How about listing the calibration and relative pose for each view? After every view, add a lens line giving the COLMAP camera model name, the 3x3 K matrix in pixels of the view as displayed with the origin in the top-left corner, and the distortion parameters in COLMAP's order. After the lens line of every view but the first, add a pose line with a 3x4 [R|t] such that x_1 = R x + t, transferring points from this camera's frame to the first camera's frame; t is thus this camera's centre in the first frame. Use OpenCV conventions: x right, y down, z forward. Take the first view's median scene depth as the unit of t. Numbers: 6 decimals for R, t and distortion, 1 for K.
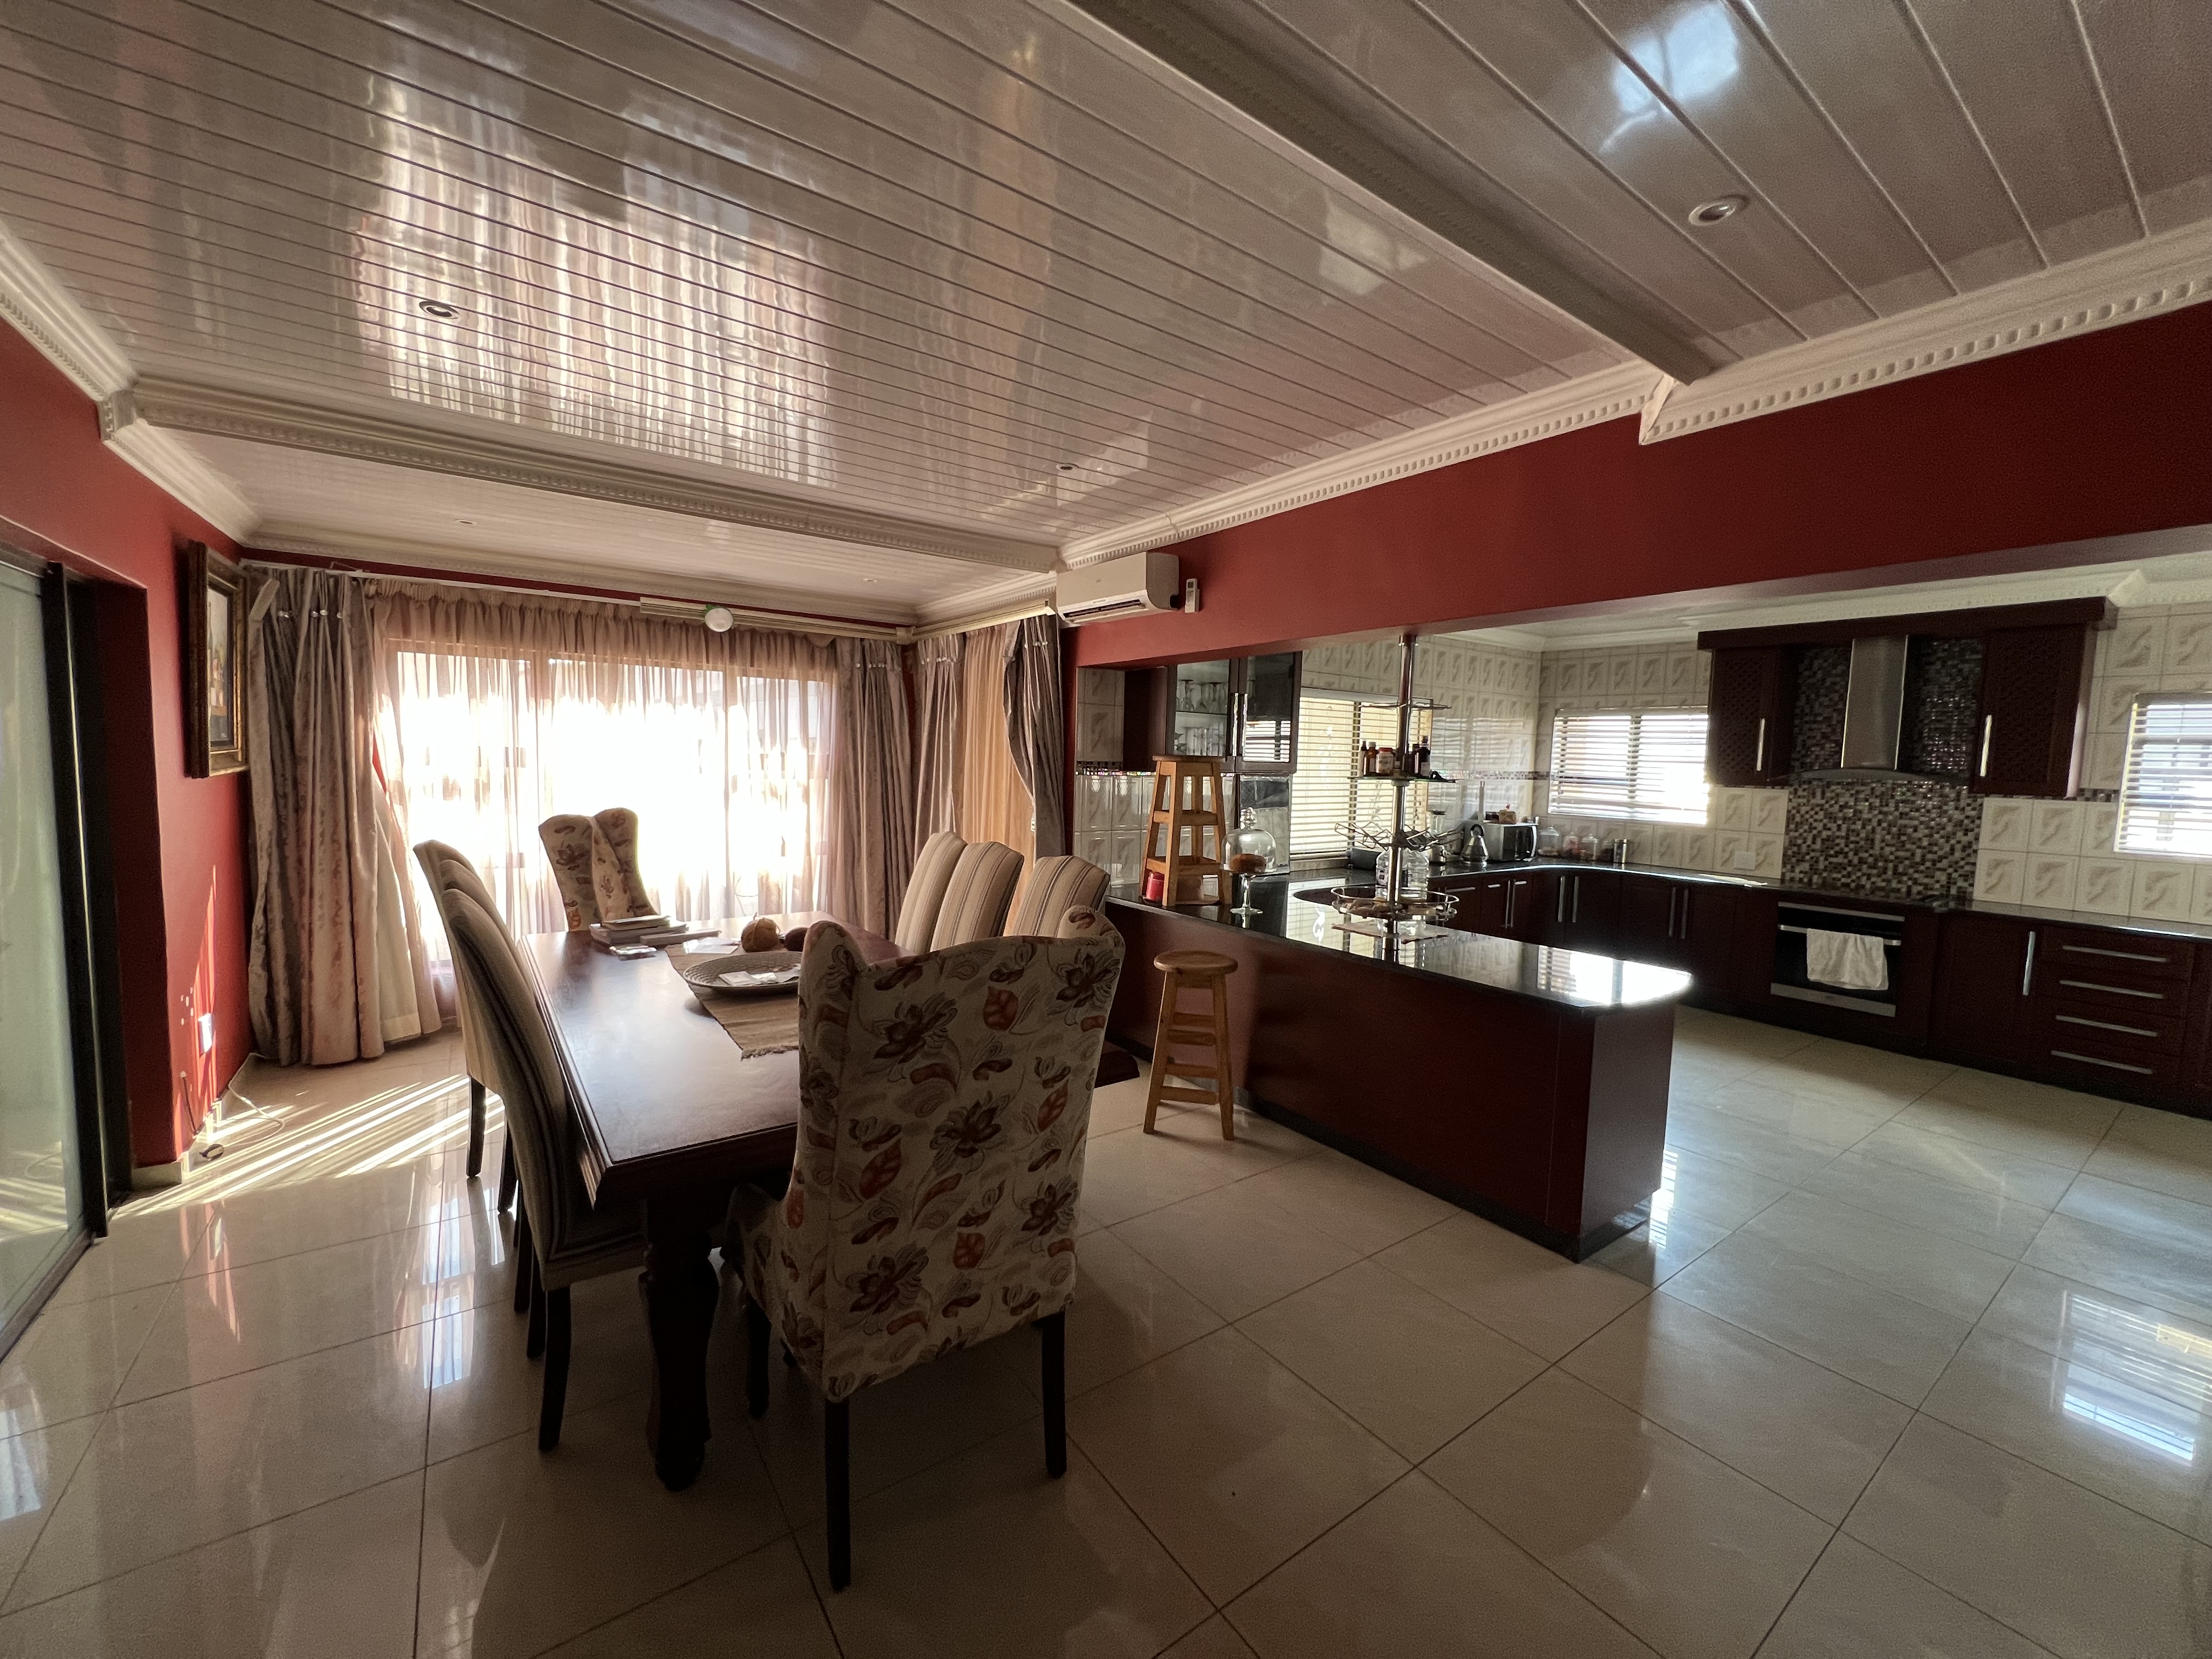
lens RADIAL K [[880.7, 0, 1113.0], [0, 880.7, 833.1], [0, 0, 1]] dist [-0.000074, 0.000451]
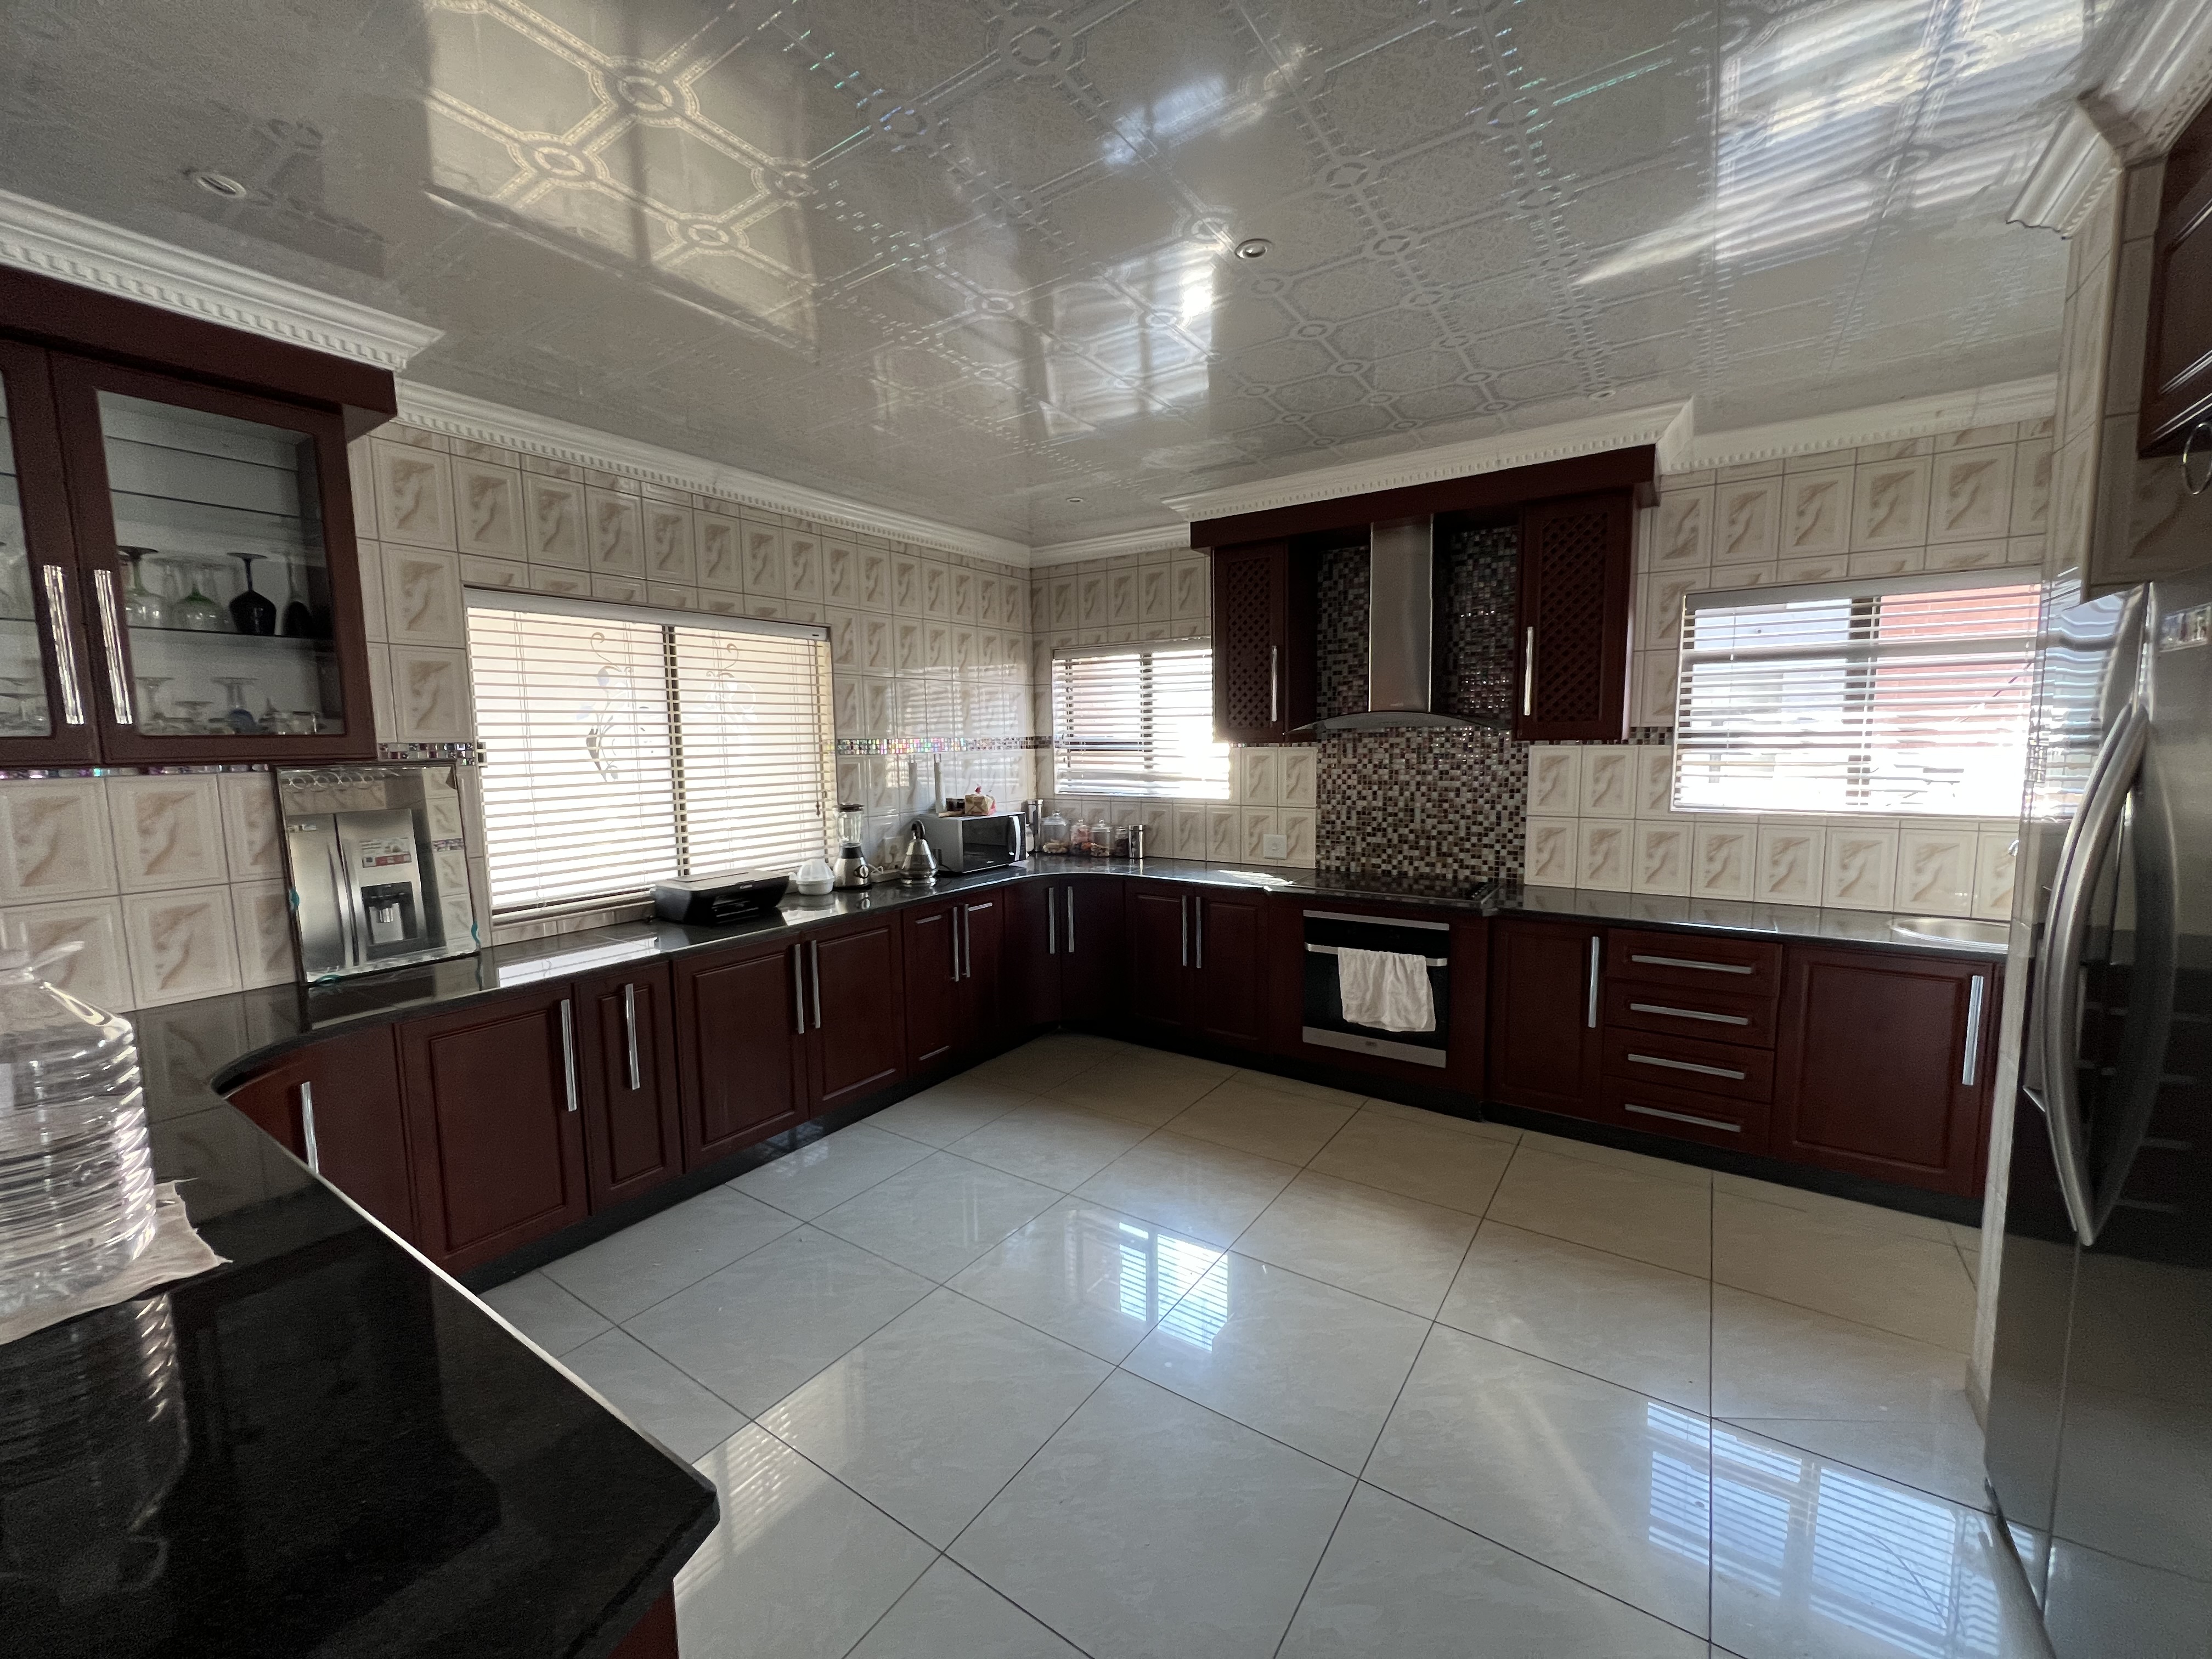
lens RADIAL K [[880.7, 0, 1113.0], [0, 880.7, 836.8], [0, 0, 1]] dist [-0.000074, 0.000451]
pose [[0.937906, -0.077790, 0.338056, 0.379679], [0.069003, 0.996894, 0.037955, -0.015086], [-0.339959, -0.012271, 0.940360, 0.395838]]
